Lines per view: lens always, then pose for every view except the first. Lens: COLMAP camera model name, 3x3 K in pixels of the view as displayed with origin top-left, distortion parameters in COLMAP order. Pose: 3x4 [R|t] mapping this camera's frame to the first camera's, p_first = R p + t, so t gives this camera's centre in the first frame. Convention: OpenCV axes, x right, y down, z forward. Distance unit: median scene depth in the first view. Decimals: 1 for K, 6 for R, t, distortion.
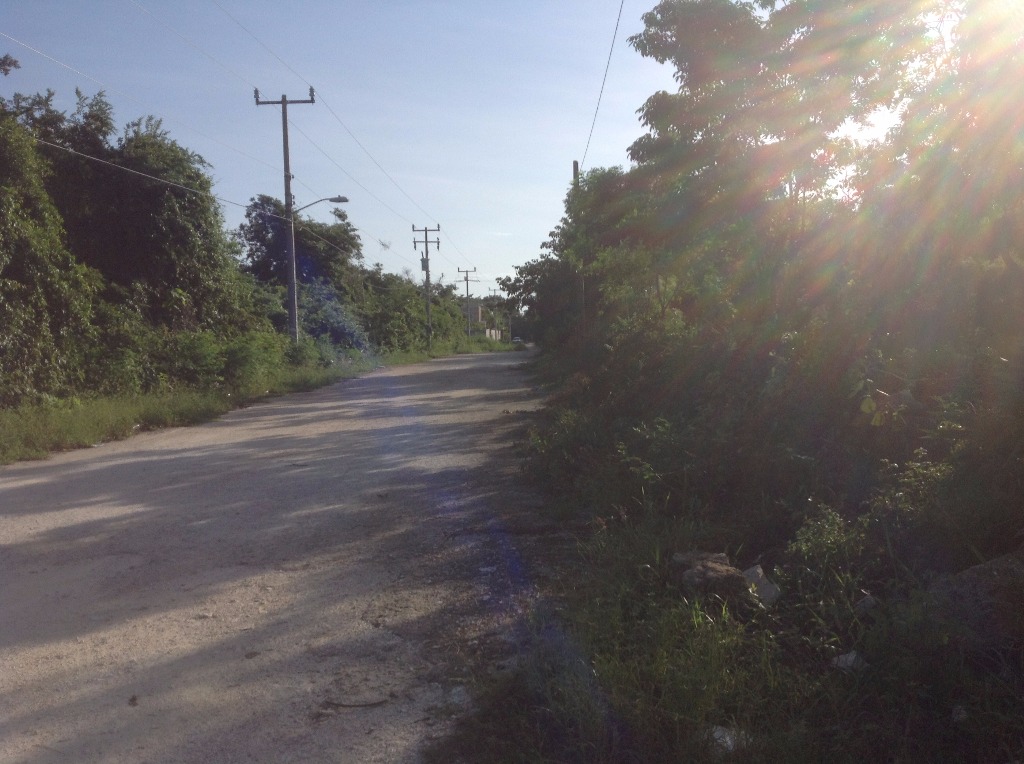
lens RADIAL K [[1036.8, 0, 511.2], [0, 1036.8, 384.3], [0, 0, 1]] dist [0.009890, 0.000000]
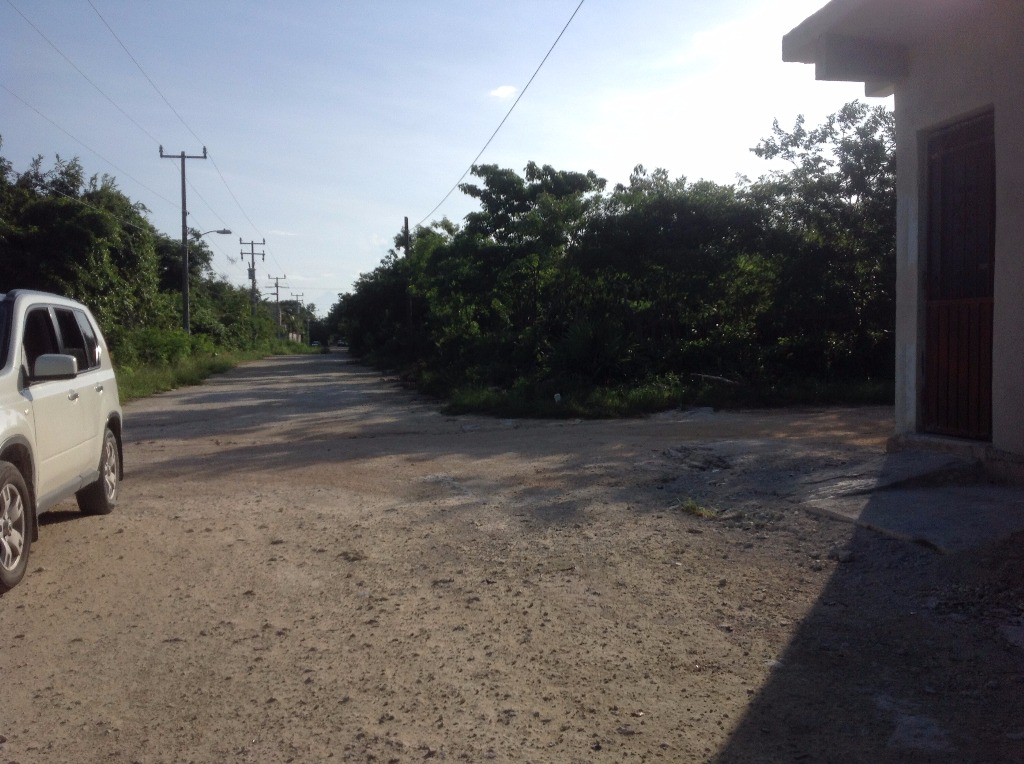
lens RADIAL K [[1036.8, 0, 513.2], [0, 1036.8, 383.2], [0, 0, 1]] dist [0.009890, 0.000000]
pose [[0.979438, 0.013301, 0.201306, -0.063188], [-0.011809, 0.999893, -0.008608, 0.020521], [-0.201399, 0.006054, 0.979491, -0.341204]]
